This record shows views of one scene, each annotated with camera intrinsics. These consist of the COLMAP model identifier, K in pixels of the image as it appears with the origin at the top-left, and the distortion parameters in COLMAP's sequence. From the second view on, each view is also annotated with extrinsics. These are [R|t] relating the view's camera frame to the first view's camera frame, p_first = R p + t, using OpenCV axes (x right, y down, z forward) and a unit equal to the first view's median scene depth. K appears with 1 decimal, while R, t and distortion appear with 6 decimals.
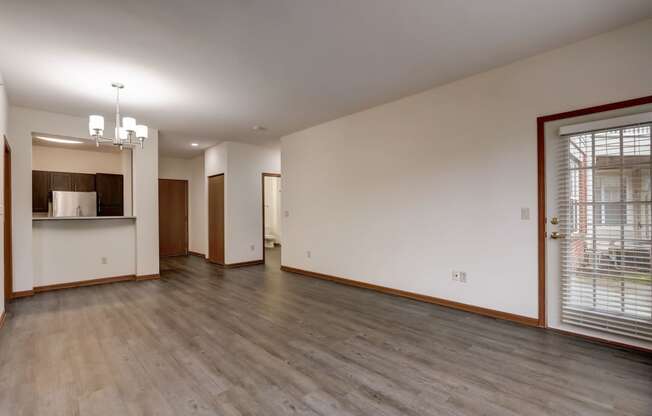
lens RADIAL K [[301.1, 0, 328.1], [0, 301.1, 209.6], [0, 0, 1]] dist [-0.001526, -0.000378]
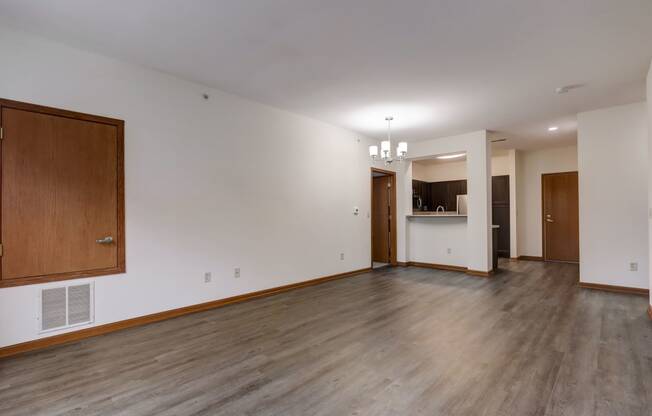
lens RADIAL K [[301.1, 0, 328.1], [0, 301.1, 209.6], [0, 0, 1]] dist [-0.001526, -0.000378]
pose [[0.058003, -0.006140, -0.998298, 0.651727], [0.013308, 0.999897, -0.005377, 0.003709], [0.998228, -0.012973, 0.058078, 0.640981]]
